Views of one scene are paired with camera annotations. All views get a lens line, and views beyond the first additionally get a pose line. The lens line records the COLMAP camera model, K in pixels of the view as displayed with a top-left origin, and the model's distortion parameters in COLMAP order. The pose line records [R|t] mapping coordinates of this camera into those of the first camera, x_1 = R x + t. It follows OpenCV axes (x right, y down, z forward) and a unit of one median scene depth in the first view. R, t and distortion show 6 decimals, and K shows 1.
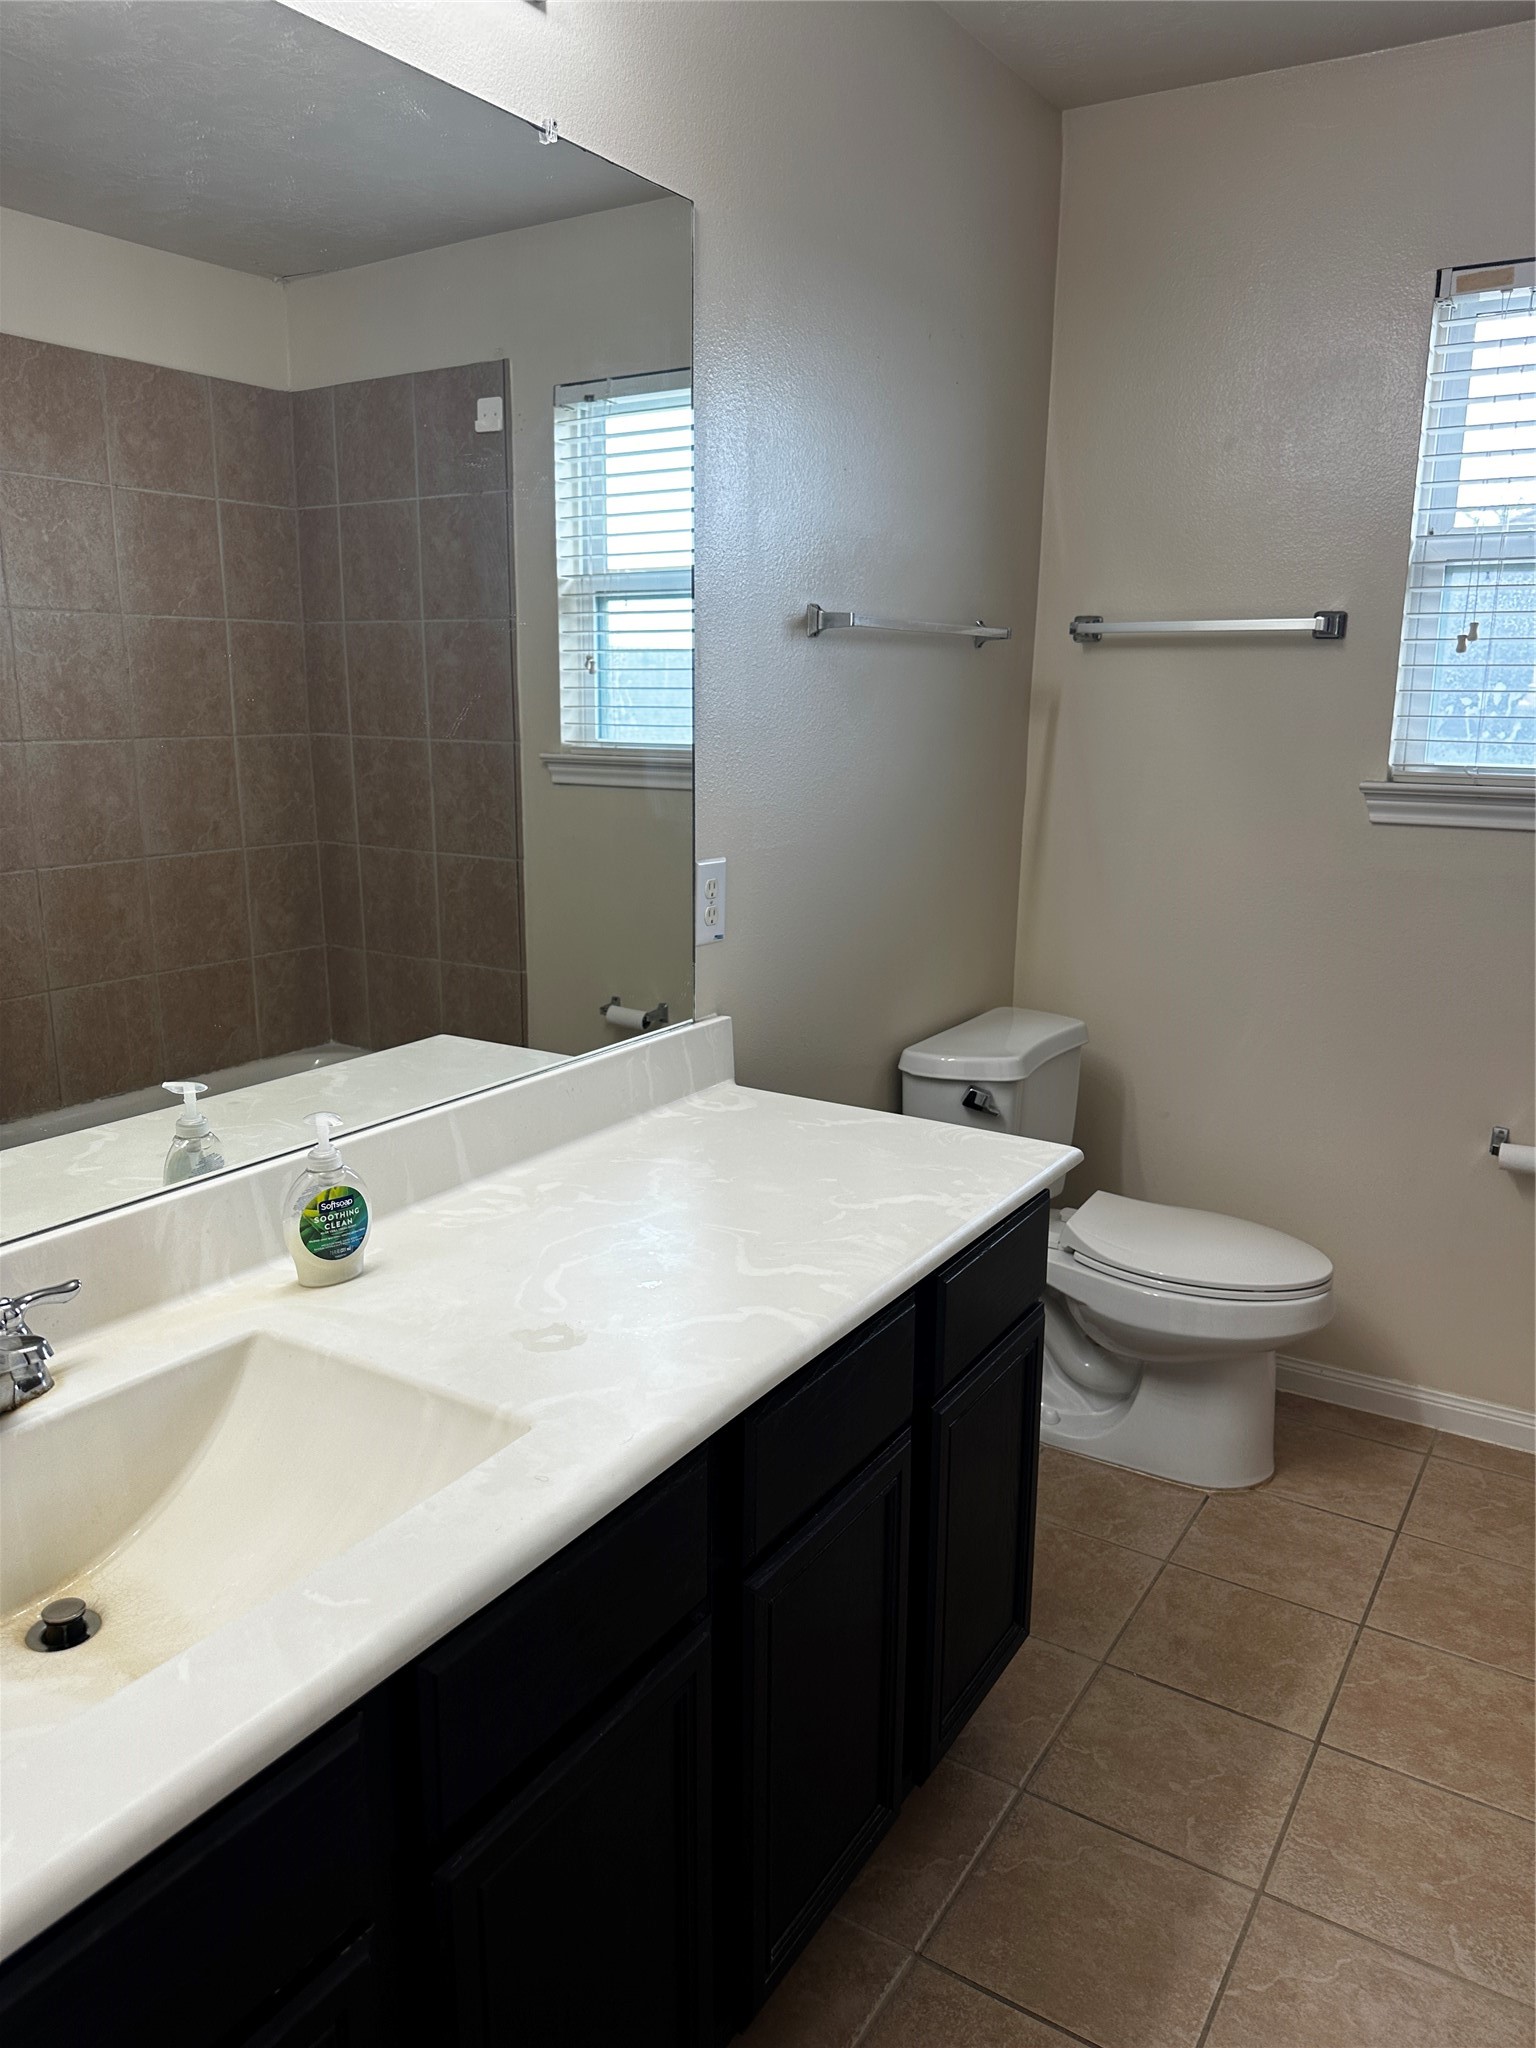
lens RADIAL K [[1449.4, 0, 770.4], [0, 1449.4, 1014.2], [0, 0, 1]] dist [0.012446, -0.015151]
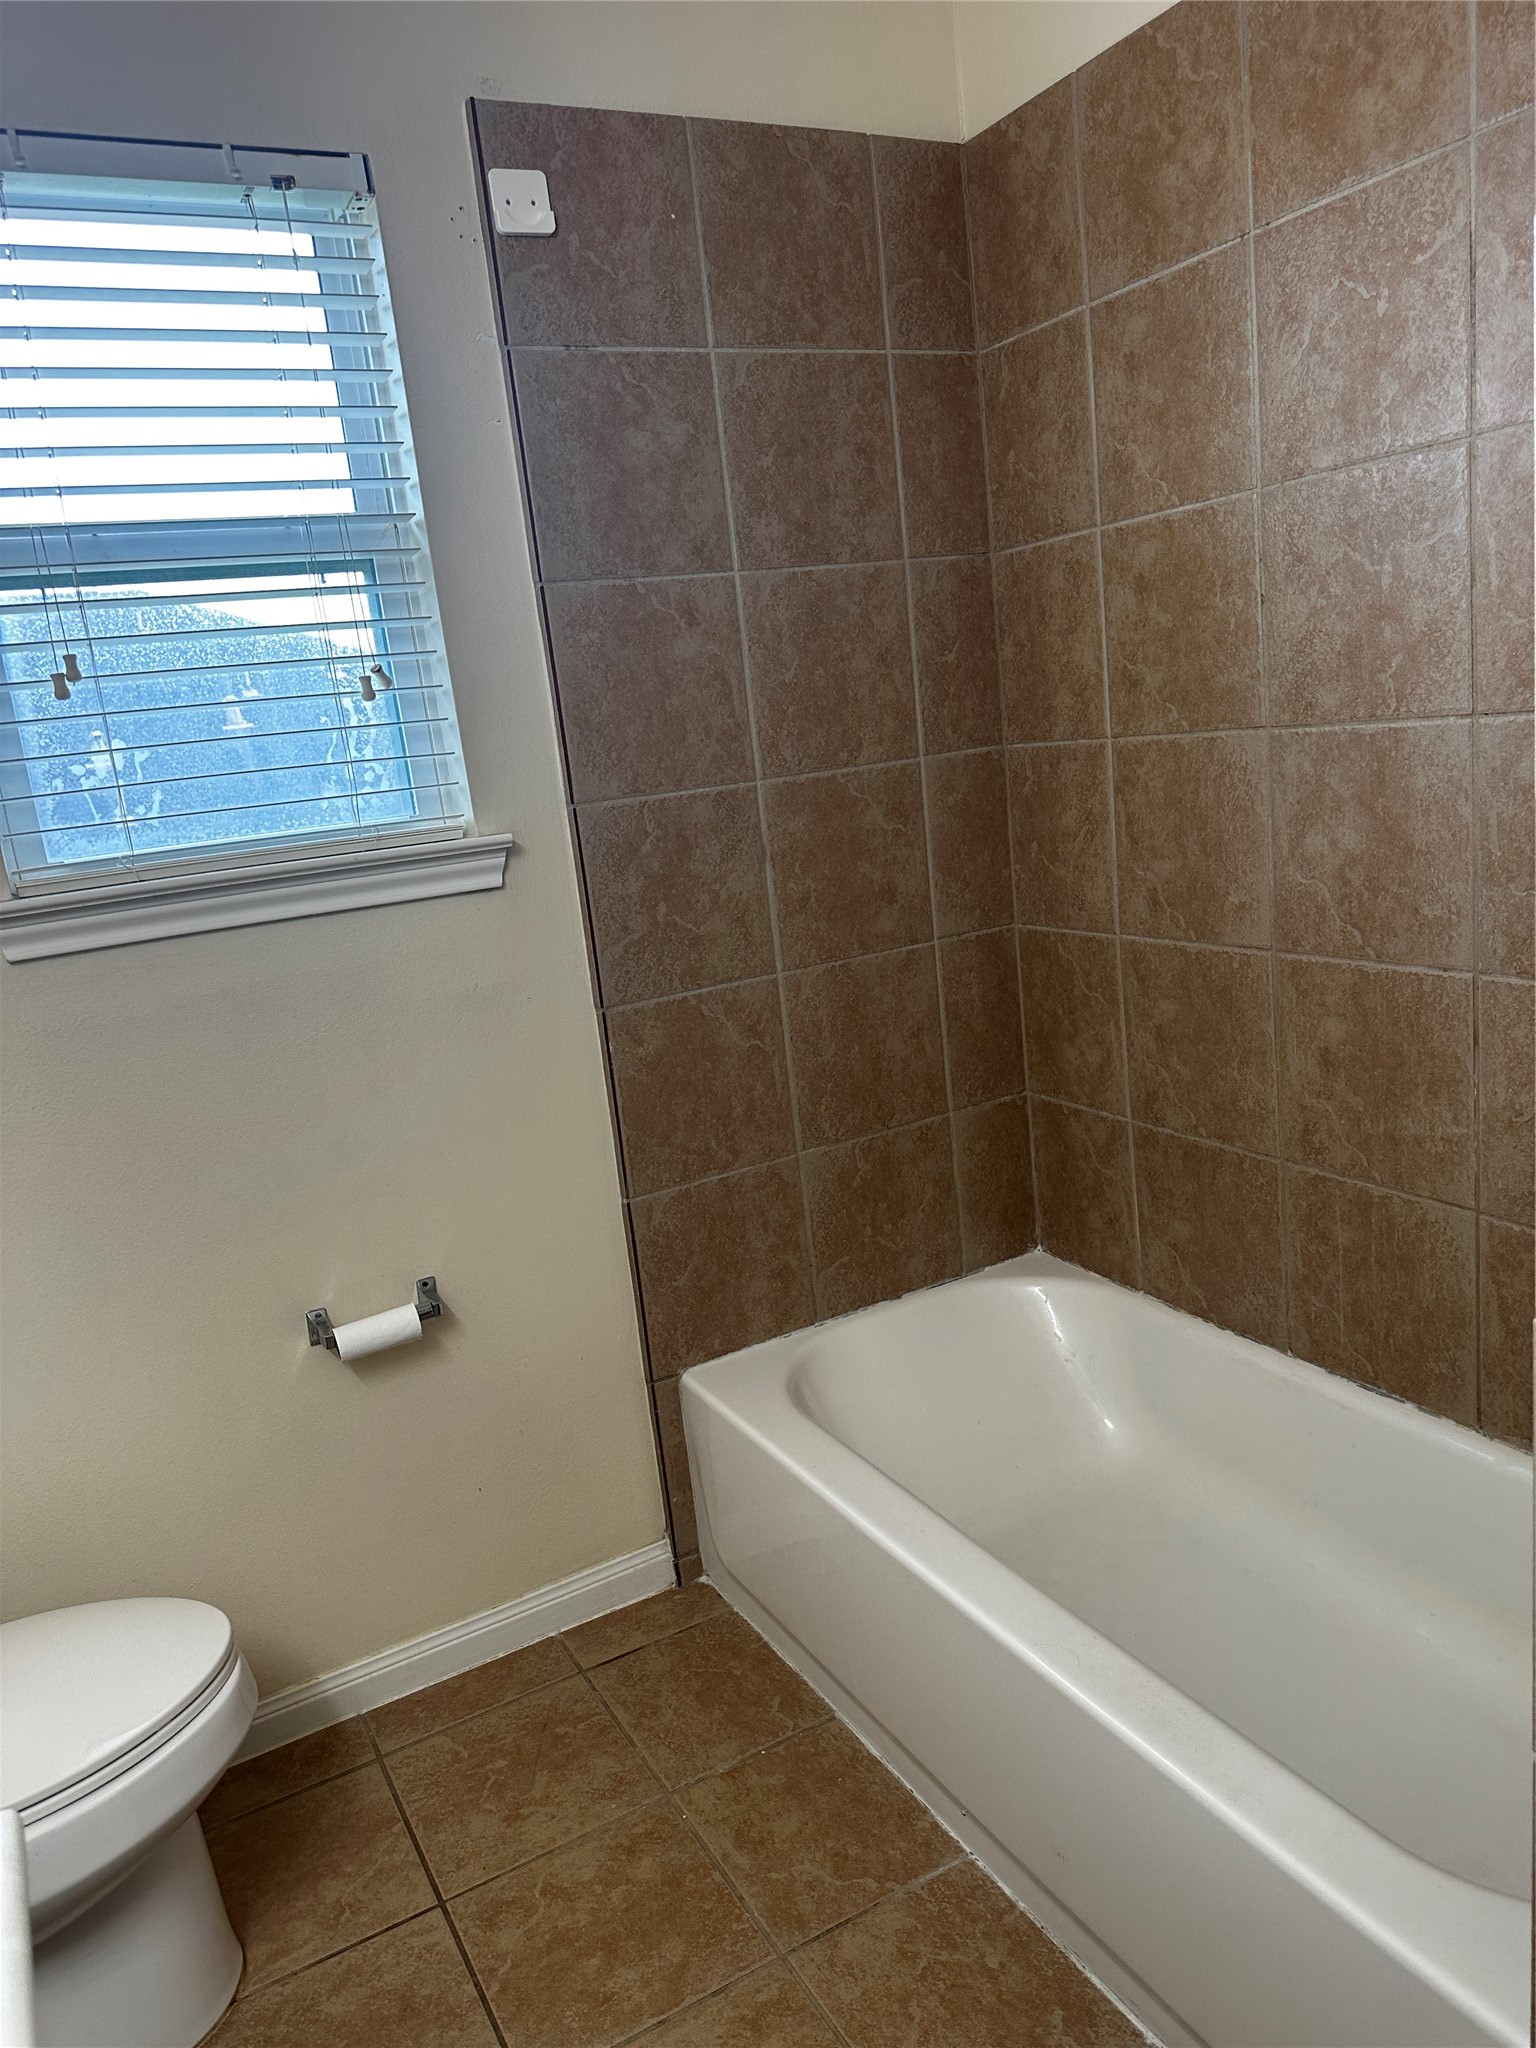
lens RADIAL K [[1449.4, 0, 749.4], [0, 1449.4, 1029.2], [0, 0, 1]] dist [0.012446, -0.015151]
pose [[0.478459, -0.249767, 0.841839, 0.011643], [0.299984, 0.947509, 0.110623, -0.077858], [-0.825280, 0.199609, 0.528271, 0.391211]]
